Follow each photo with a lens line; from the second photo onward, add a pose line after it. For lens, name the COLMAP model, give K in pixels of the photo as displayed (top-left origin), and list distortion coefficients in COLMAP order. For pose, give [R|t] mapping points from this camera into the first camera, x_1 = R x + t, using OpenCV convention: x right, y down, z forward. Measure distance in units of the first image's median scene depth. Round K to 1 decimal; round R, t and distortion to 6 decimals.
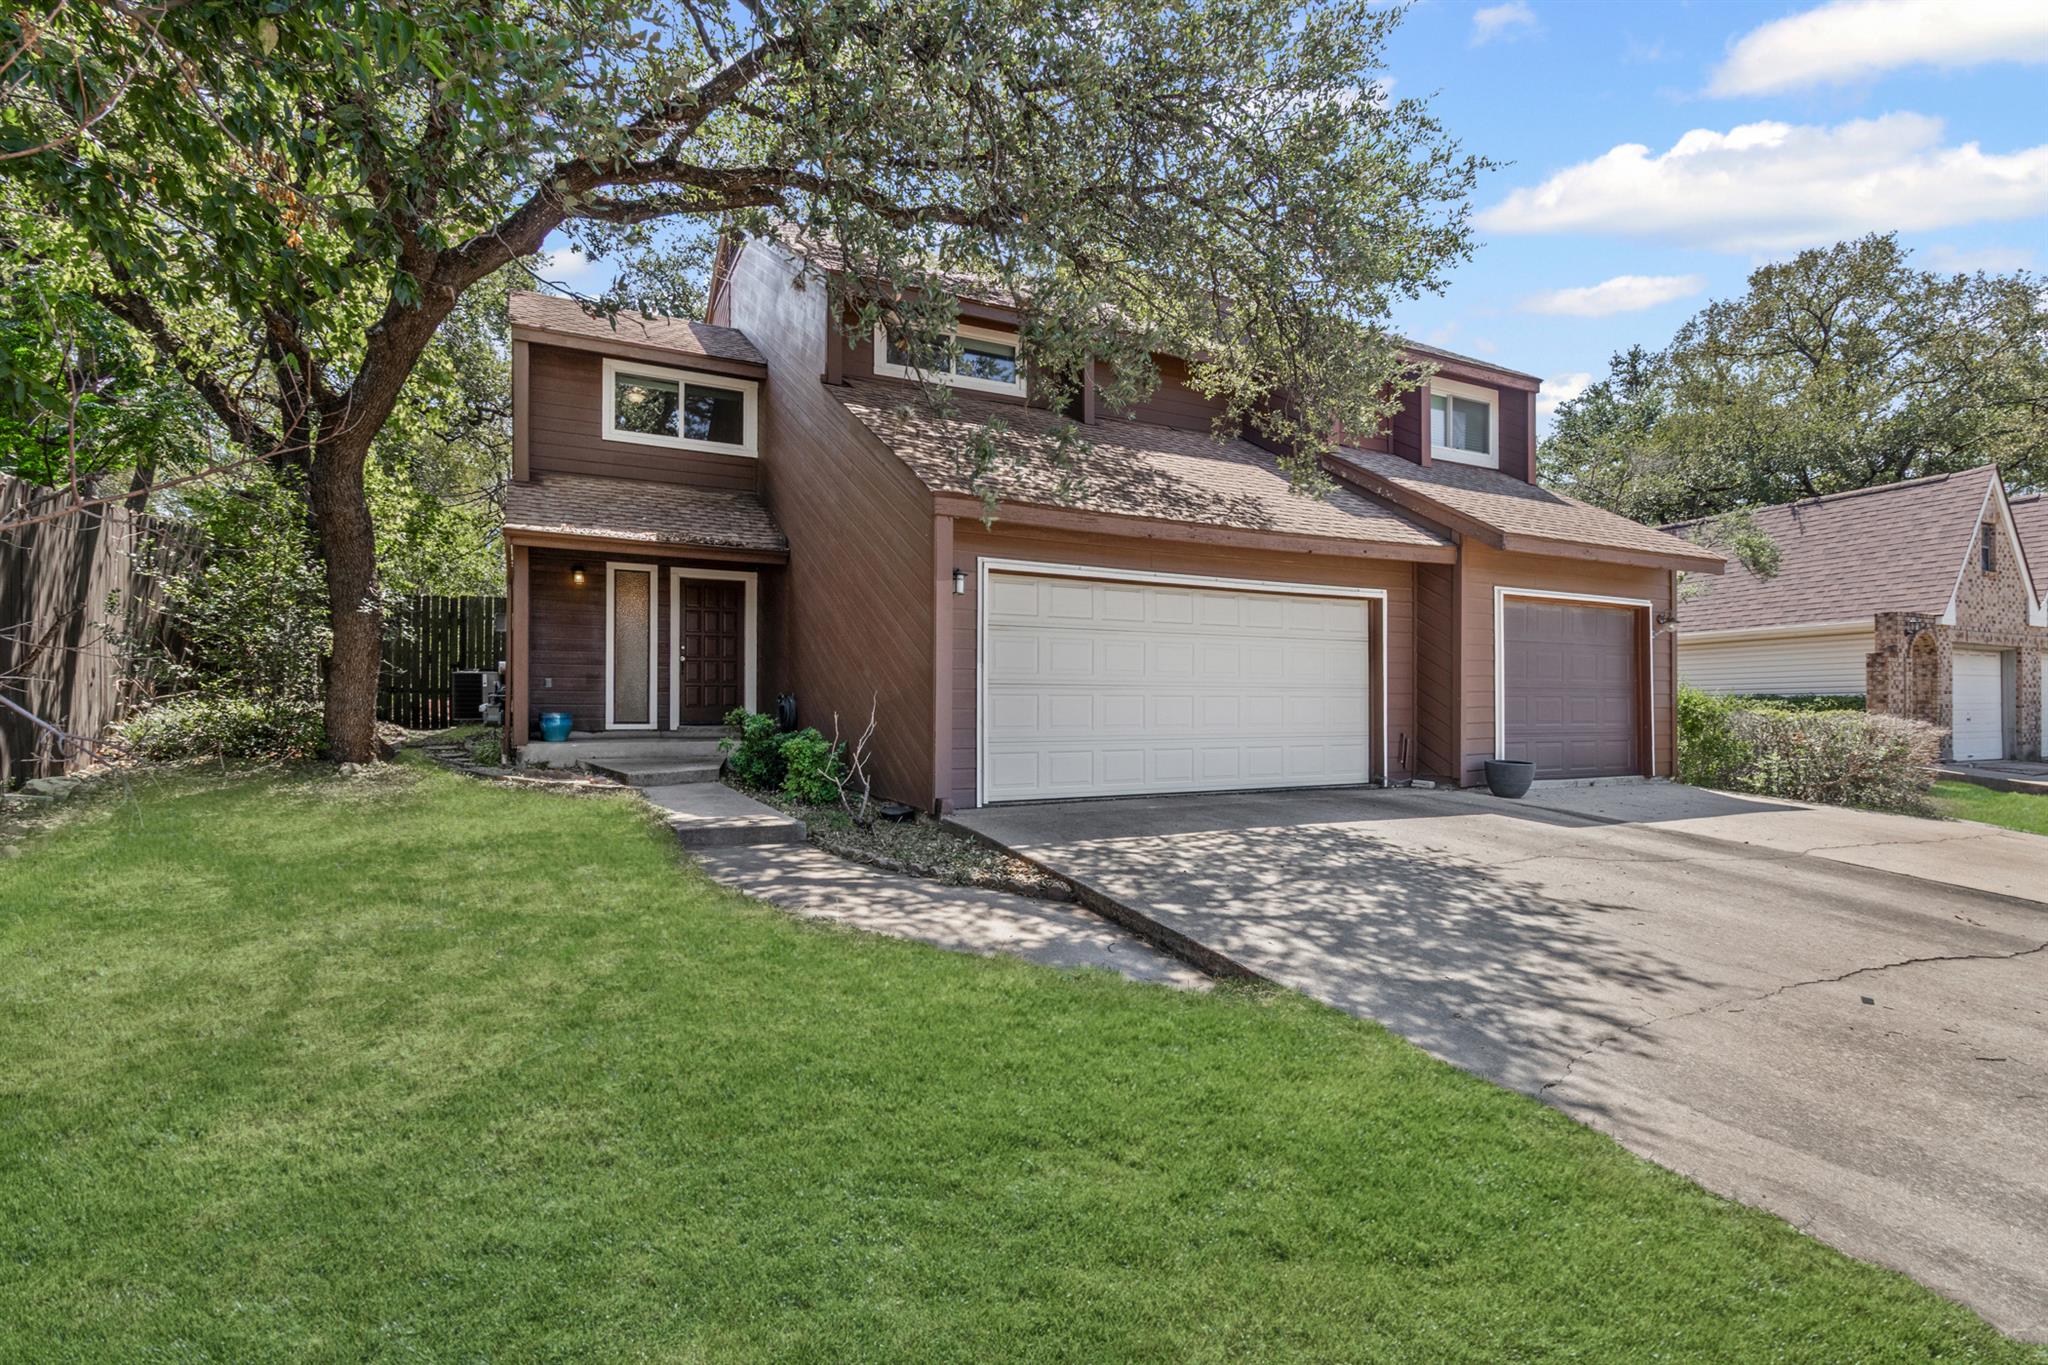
lens RADIAL K [[958.2, 0, 1018.4], [0, 958.2, 695.1], [0, 0, 1]] dist [0.001089, -0.000294]
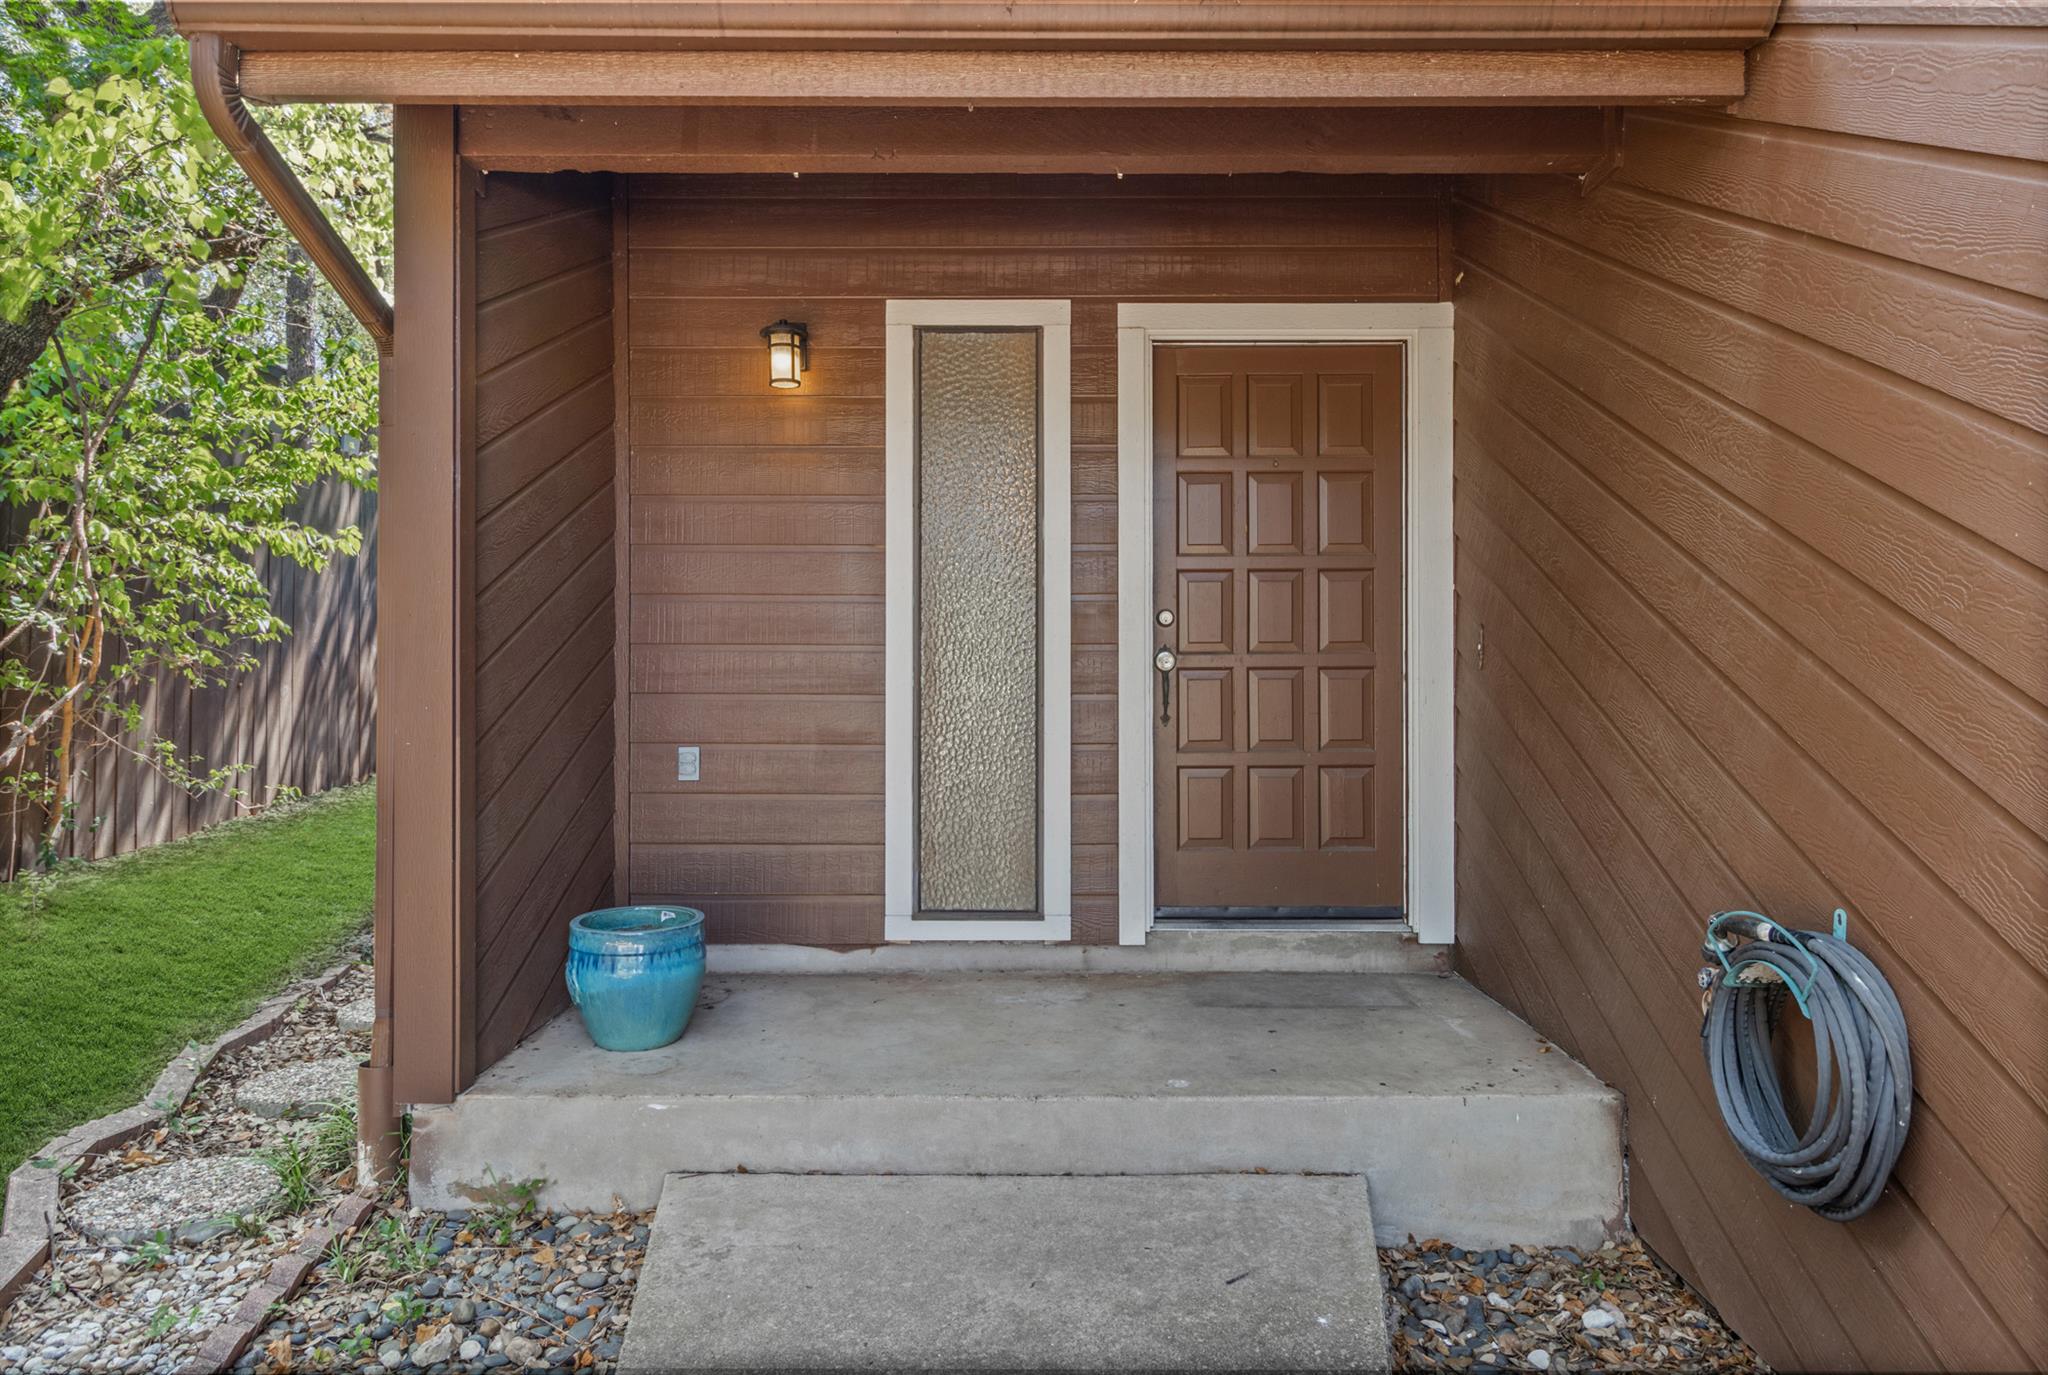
lens RADIAL K [[1244.1, 0, 1023.5], [0, 1244.1, 679.3], [0, 0, 1]] dist [0.000232, 0.000060]
pose [[0.883567, 0.002459, -0.468299, -0.230931], [0.006702, 0.999817, 0.017896, -0.040165], [0.468257, -0.018951, 0.883389, 0.697155]]
